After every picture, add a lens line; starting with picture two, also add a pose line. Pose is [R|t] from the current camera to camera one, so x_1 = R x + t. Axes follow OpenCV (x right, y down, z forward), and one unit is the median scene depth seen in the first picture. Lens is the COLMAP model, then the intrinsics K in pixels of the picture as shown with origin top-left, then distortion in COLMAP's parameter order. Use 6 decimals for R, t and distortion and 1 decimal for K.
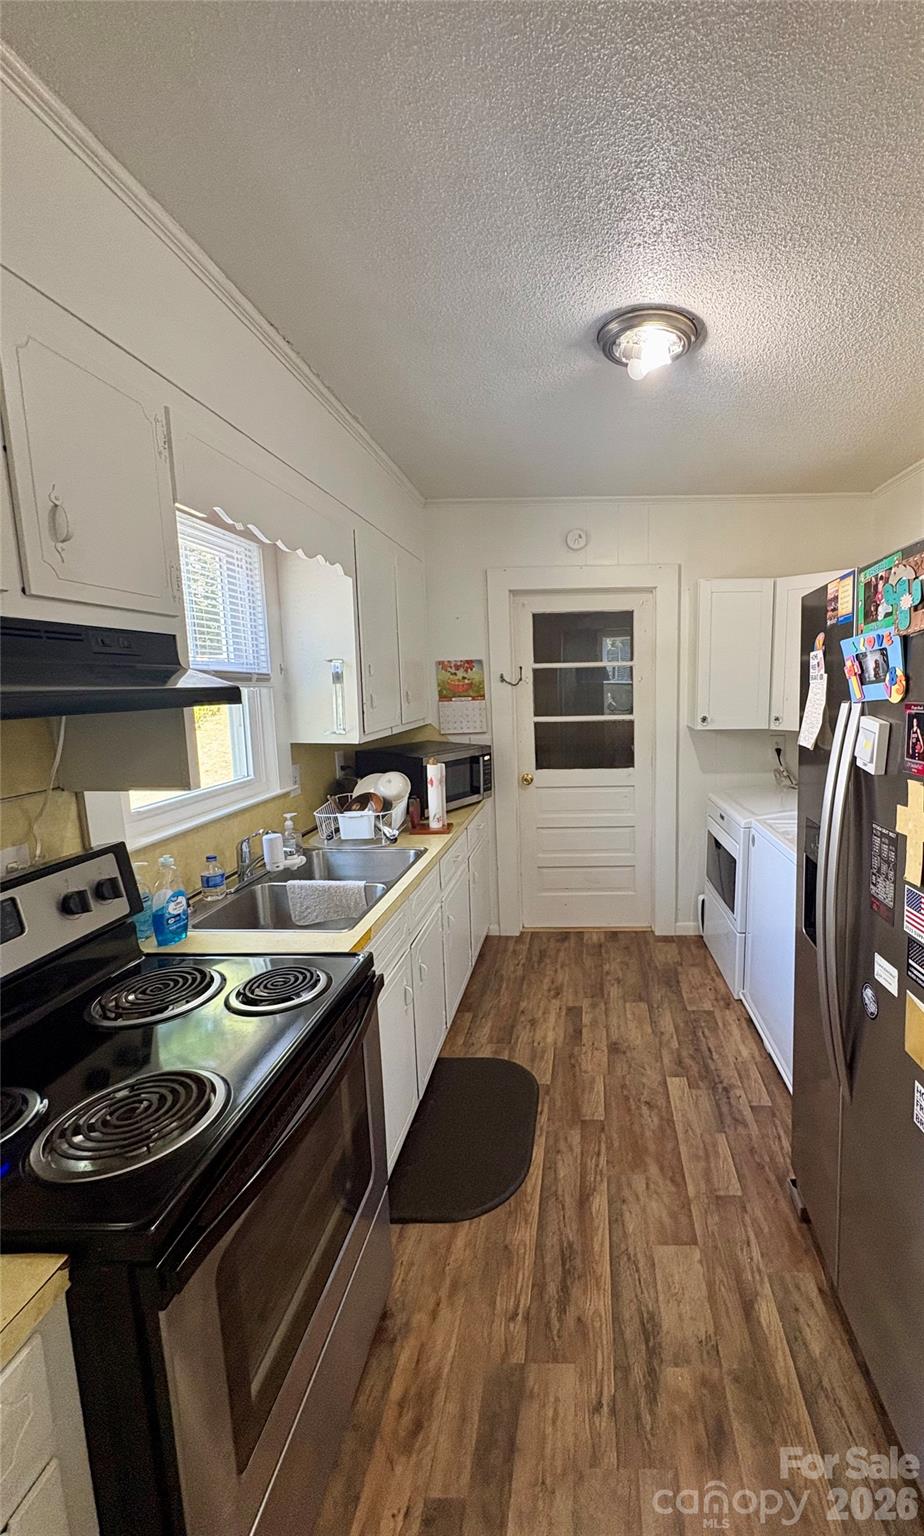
lens RADIAL K [[615.8, 0, 578.9], [0, 615.8, 765.0], [0, 0, 1]] dist [0.001363, -0.000351]
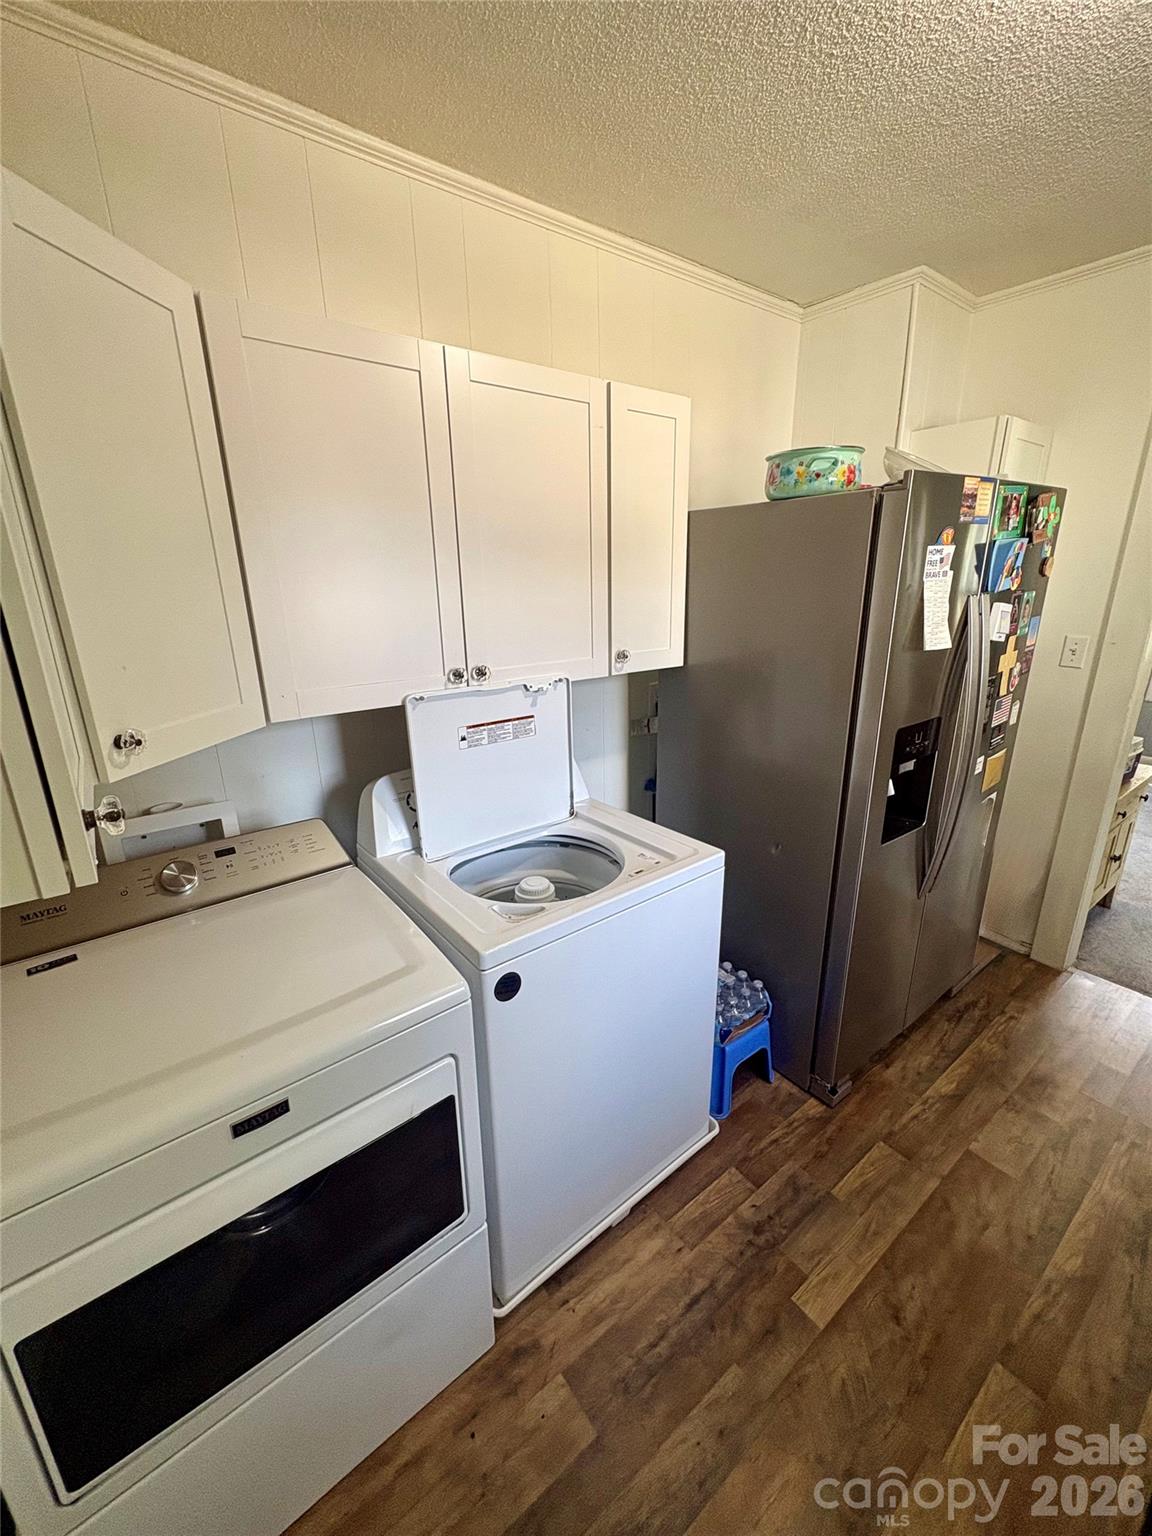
lens RADIAL K [[614.7, 0, 572.8], [0, 614.7, 767.2], [0, 0, 1]] dist [0.001211, -0.000872]
pose [[-0.616326, -0.208817, 0.759301, -0.037525], [0.130353, 0.923849, 0.359876, -0.210955], [-0.776628, 0.320778, -0.542172, 1.531081]]
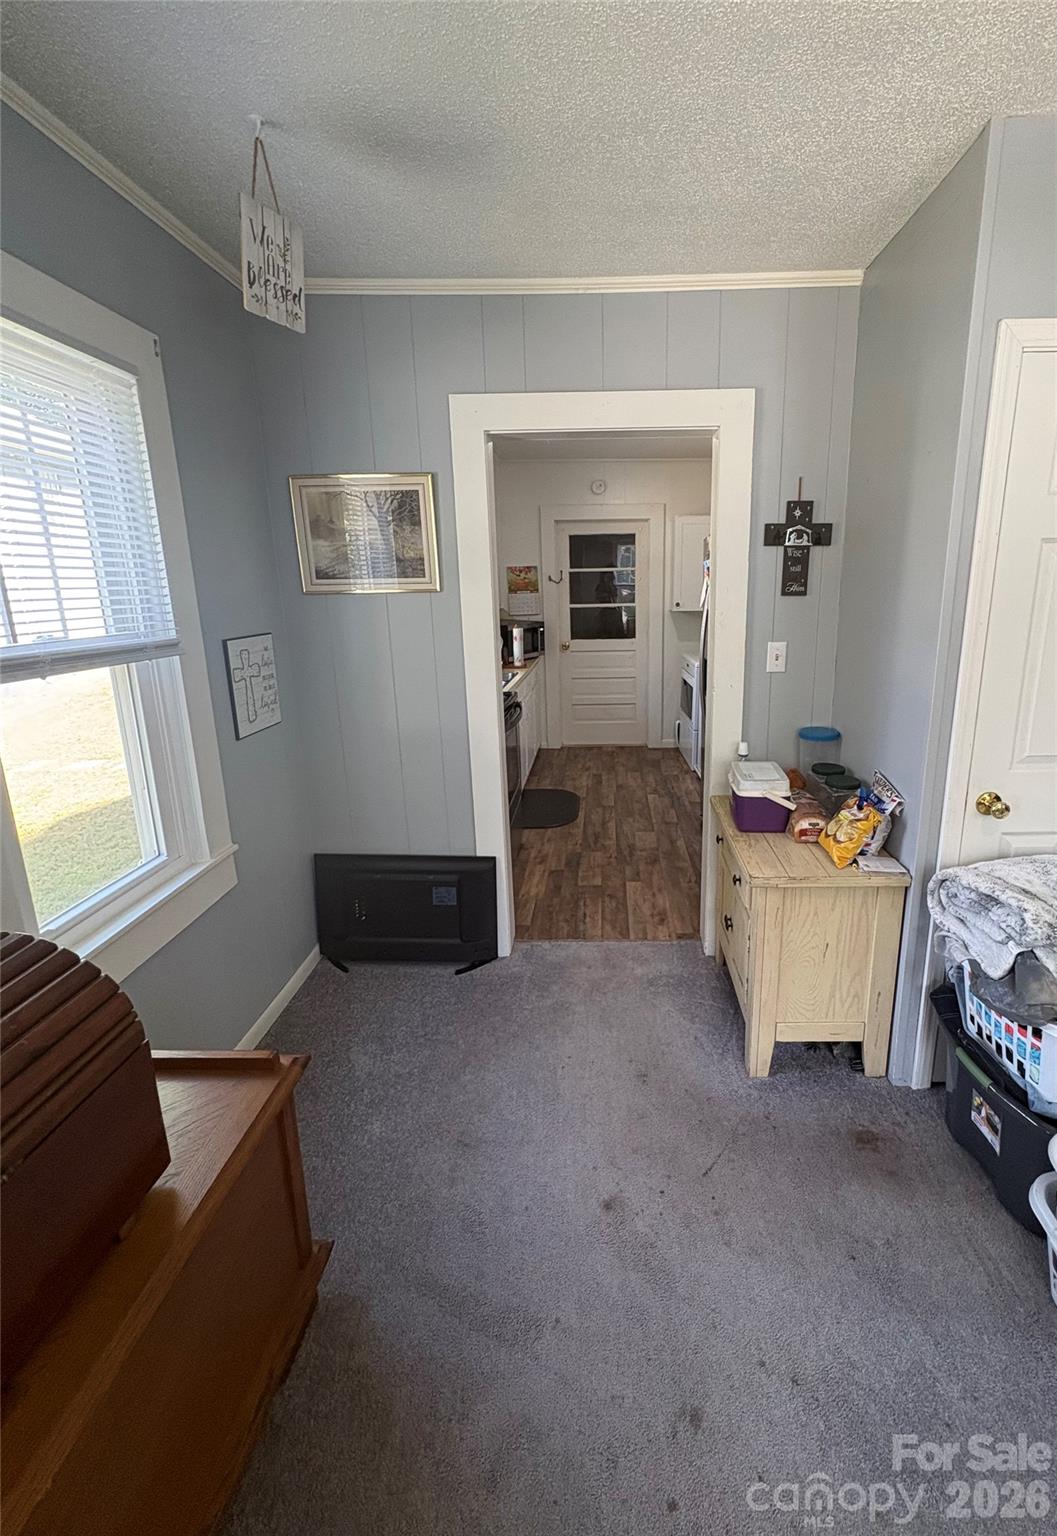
lens RADIAL K [[641.5, 0, 593.7], [0, 641.5, 733.3], [0, 0, 1]] dist [0.001276, 0.000016]
pose [[0.999999, 0.000625, 0.001235, -0.027671], [-0.000735, 0.995792, 0.091635, 0.167792], [-0.001173, -0.091636, 0.995792, -1.084464]]
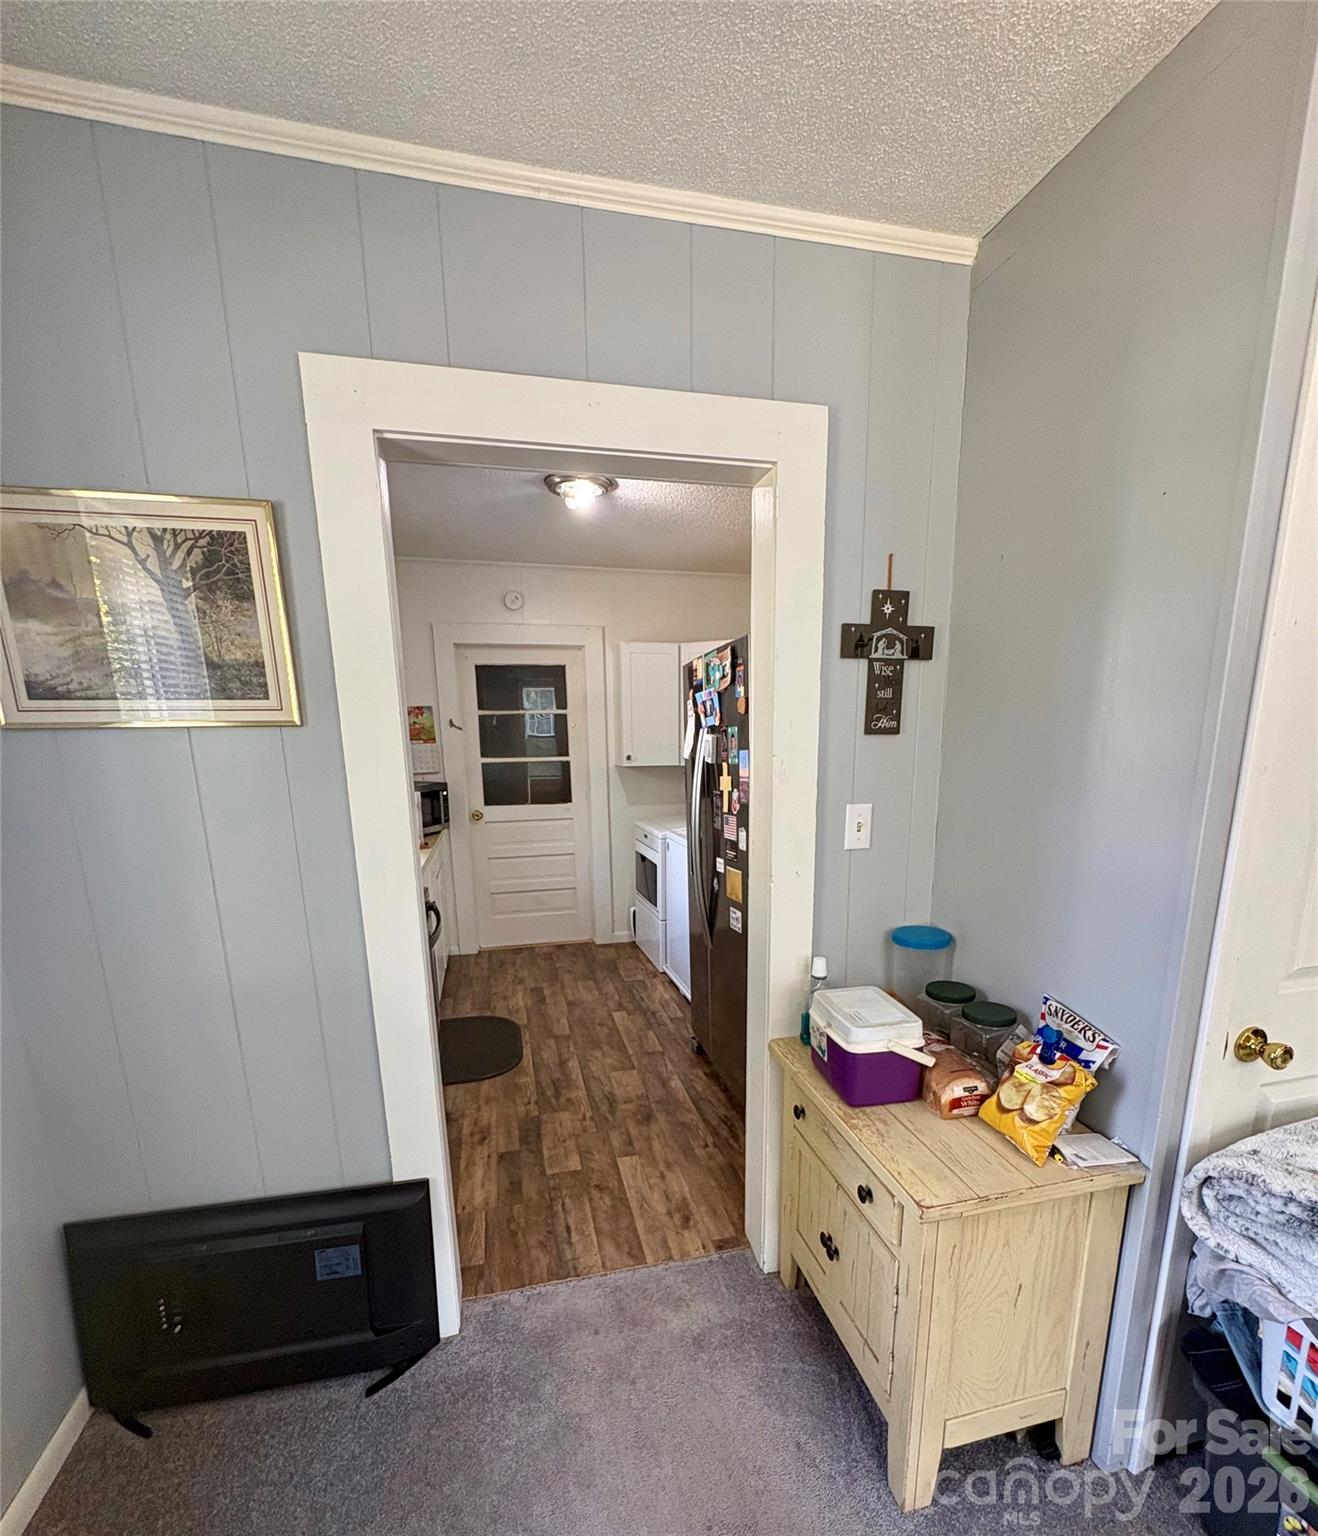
lens RADIAL K [[729.5, 0, 679.8], [0, 729.5, 904.3], [0, 0, 1]] dist [0.002610, -0.000468]
pose [[0.965406, -0.056135, 0.254636, -0.134868], [0.034507, 0.995467, 0.088624, 0.144116], [-0.258456, -0.076772, 0.962967, -0.714693]]
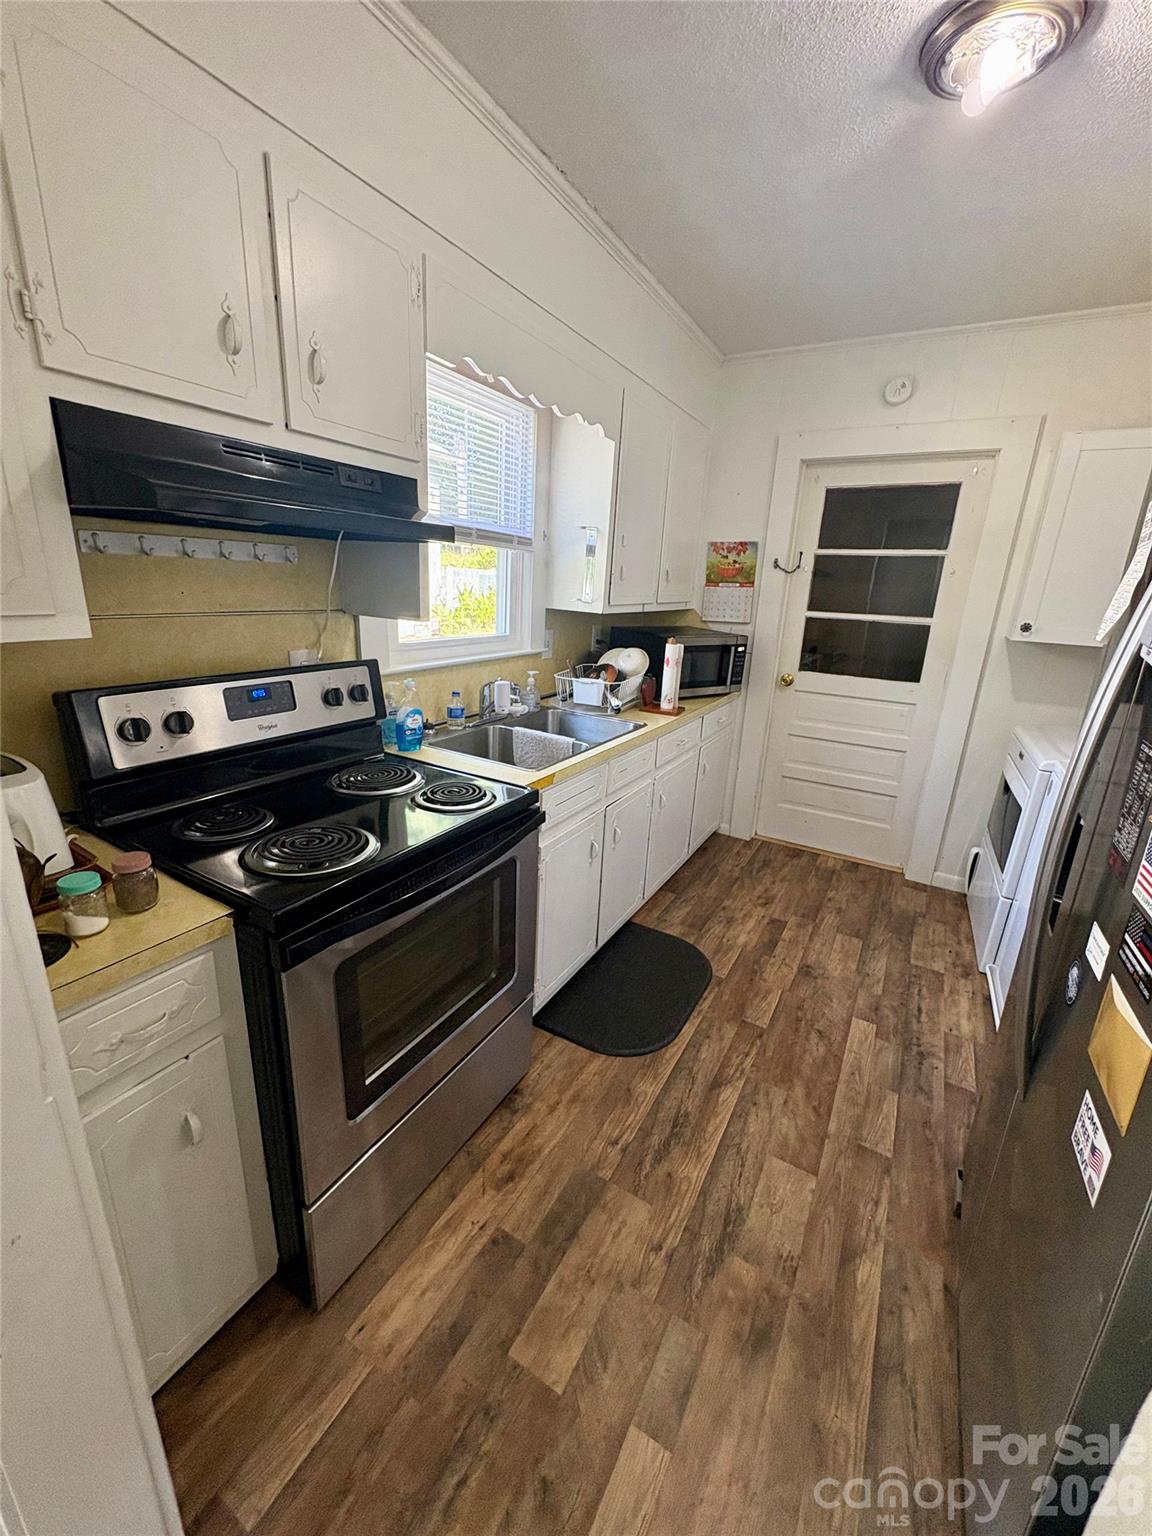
lens RADIAL K [[614.7, 0, 574.5], [0, 614.7, 766.6], [0, 0, 1]] dist [0.001211, -0.000872]
pose [[0.870594, 0.193957, -0.452158, 0.143793], [-0.124931, 0.976043, 0.178138, 0.045622], [0.475877, -0.098598, 0.873968, 0.062496]]
